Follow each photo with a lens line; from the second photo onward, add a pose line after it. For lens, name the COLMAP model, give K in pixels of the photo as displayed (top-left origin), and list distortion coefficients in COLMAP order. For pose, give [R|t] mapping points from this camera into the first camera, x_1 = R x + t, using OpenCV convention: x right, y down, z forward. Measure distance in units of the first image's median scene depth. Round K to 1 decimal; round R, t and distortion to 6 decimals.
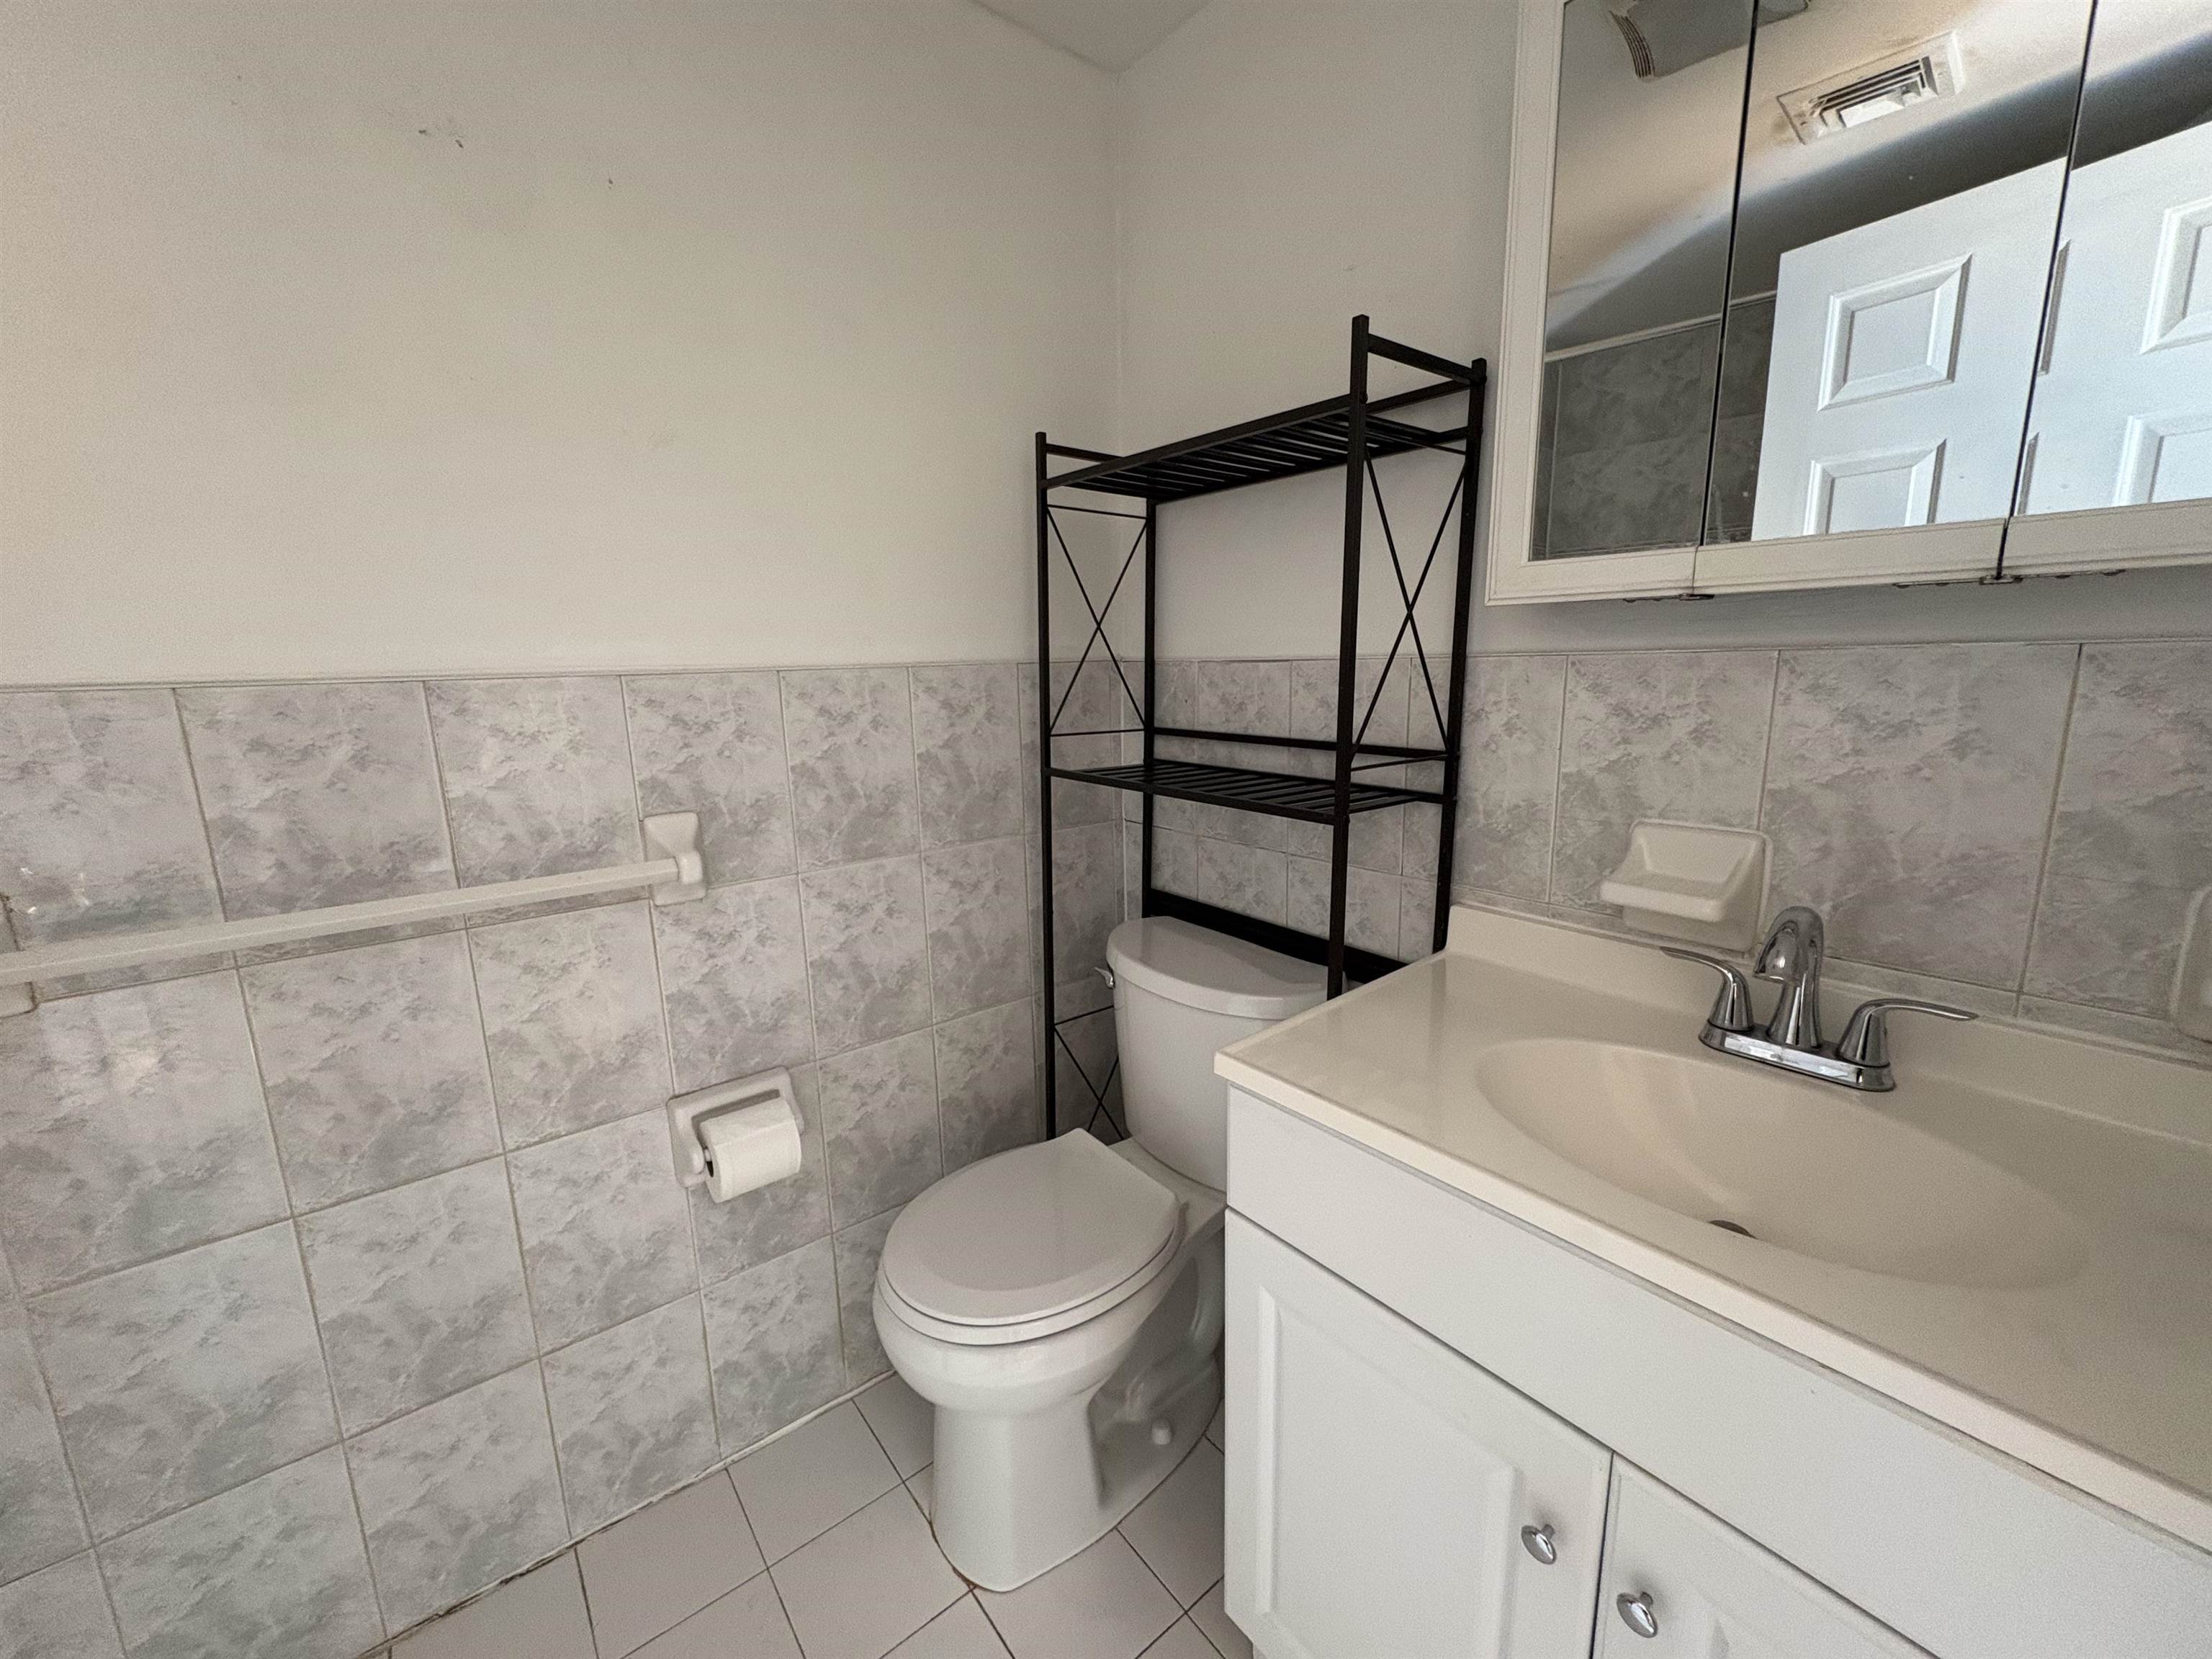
lens RADIAL K [[885.1, 0, 1104.5], [0, 885.1, 825.3], [0, 0, 1]] dist [0.000142, 0.000464]
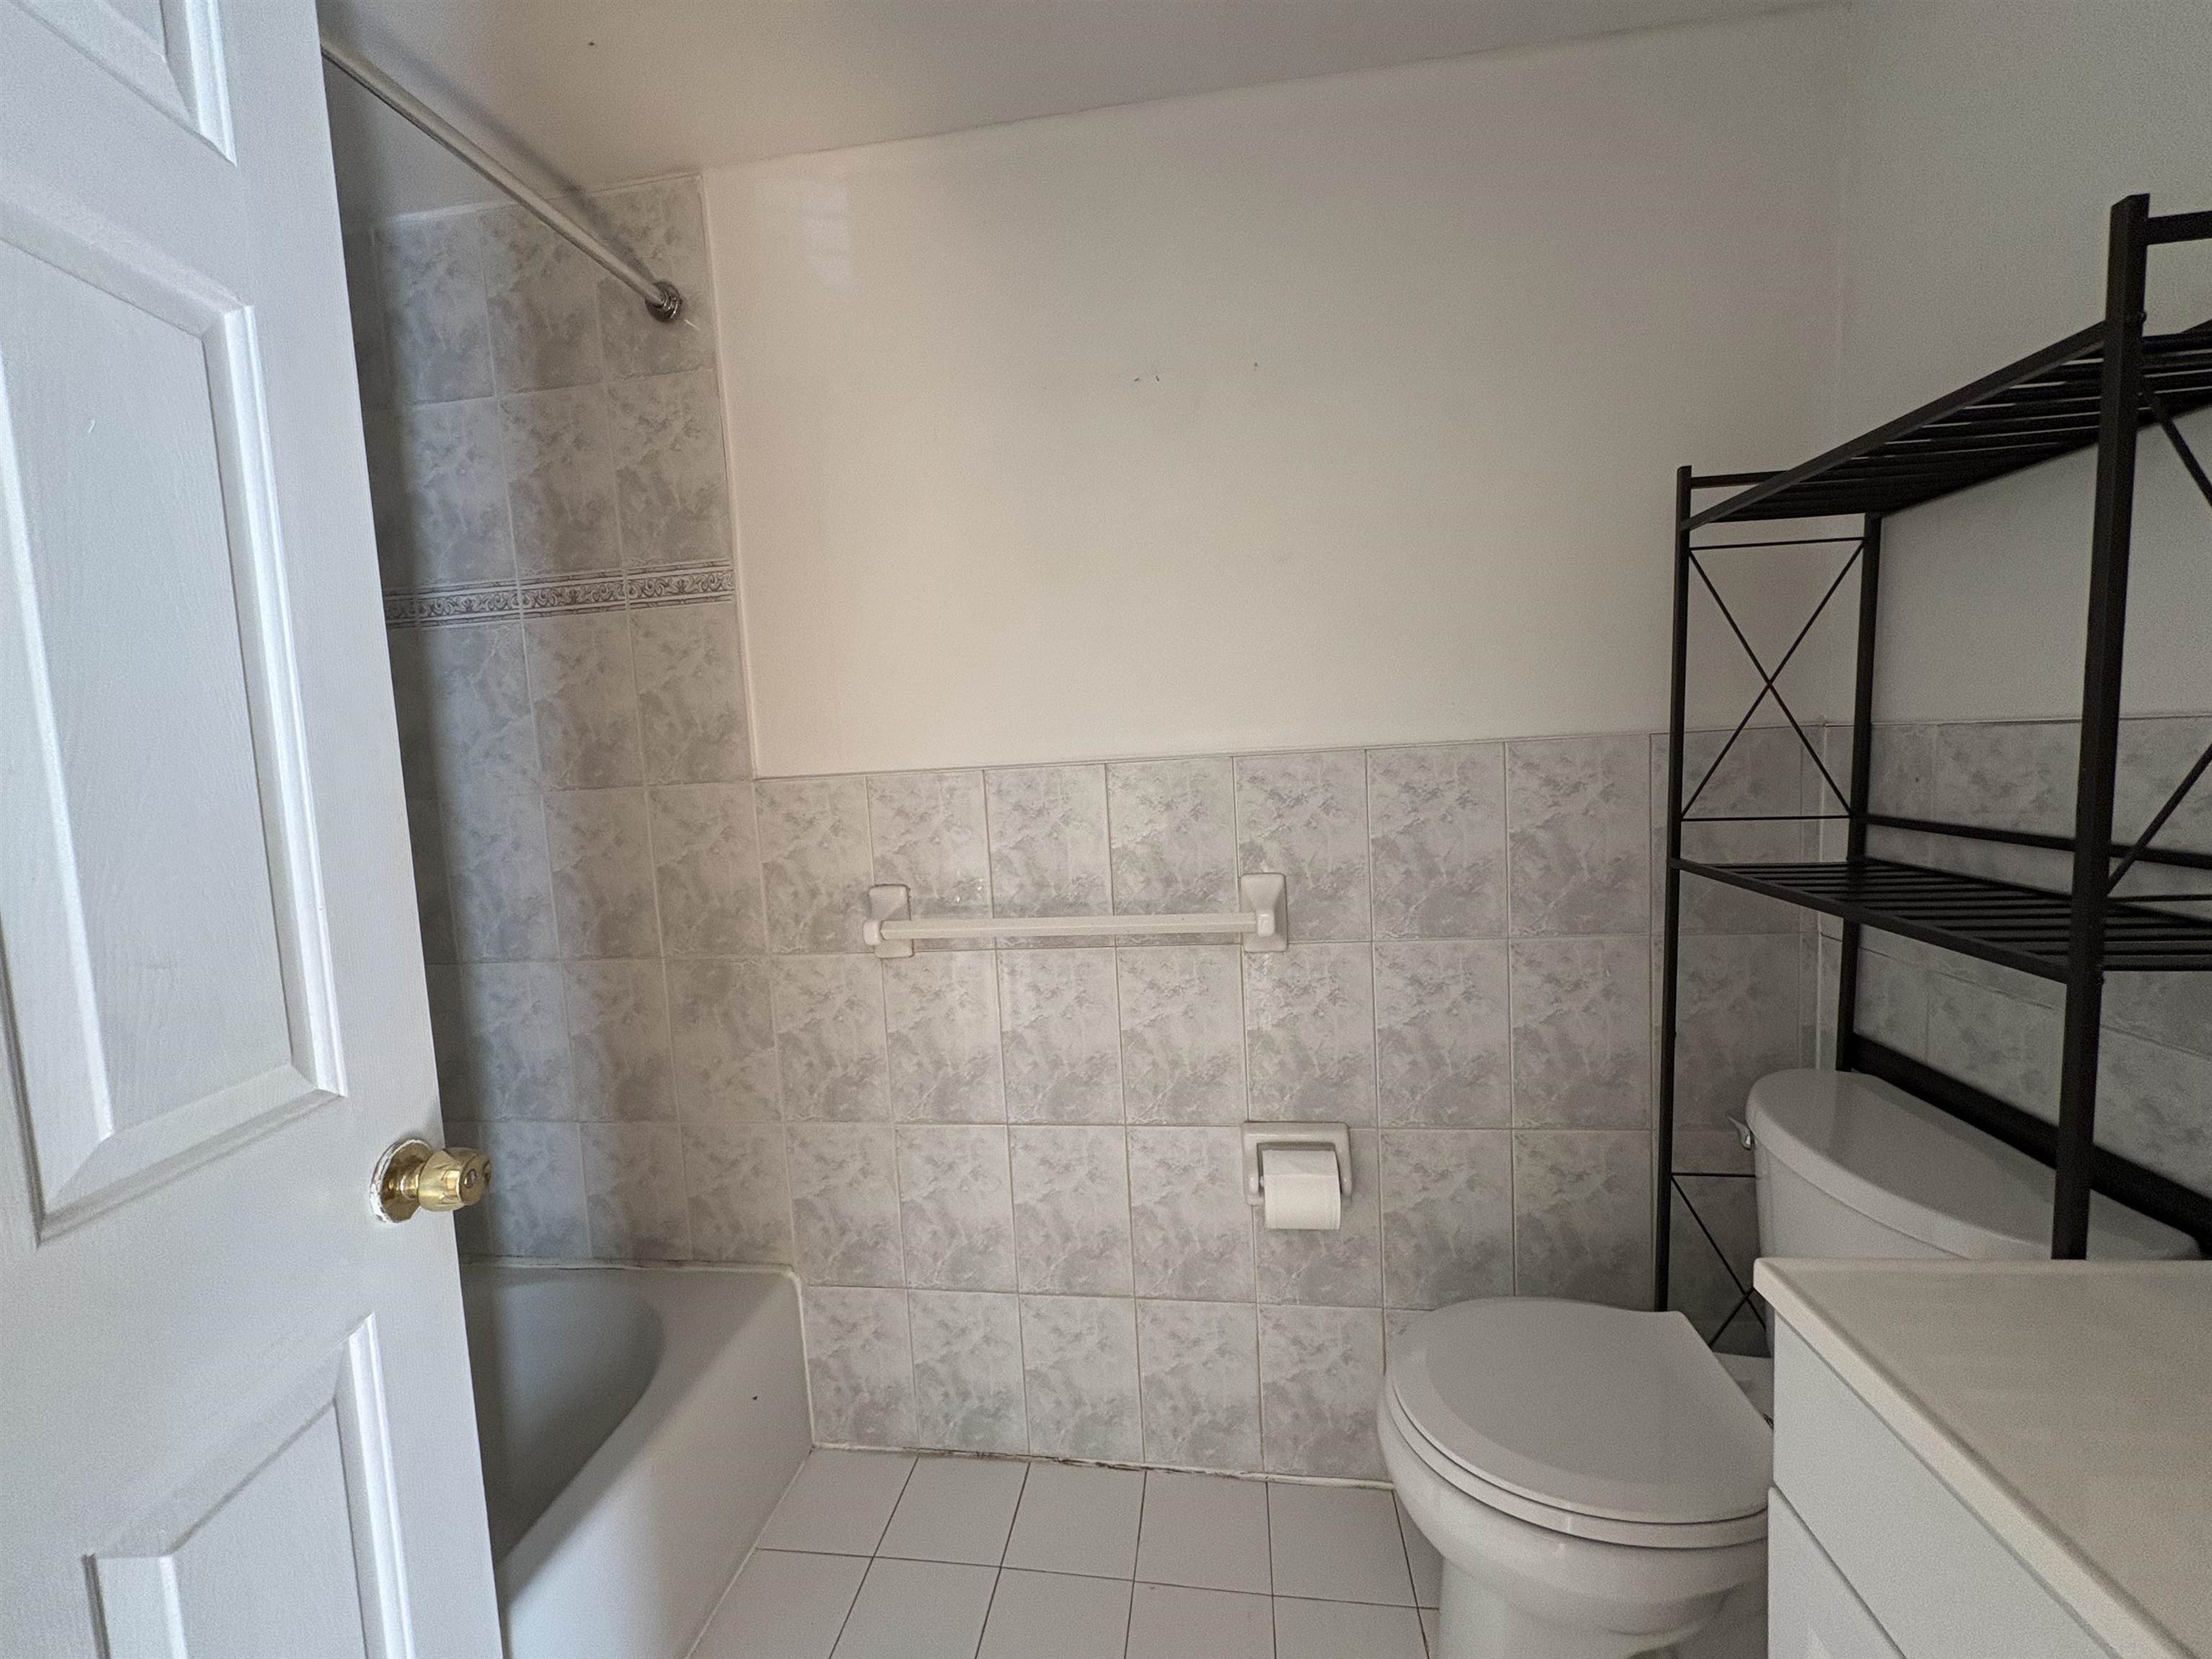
lens RADIAL K [[885.1, 0, 1104.5], [0, 885.1, 825.3], [0, 0, 1]] dist [0.000142, 0.000464]
pose [[0.685408, 0.047621, -0.726601, 0.184828], [-0.099342, 0.994645, -0.028521, -0.020433], [0.721351, 0.091730, 0.686468, 0.043514]]
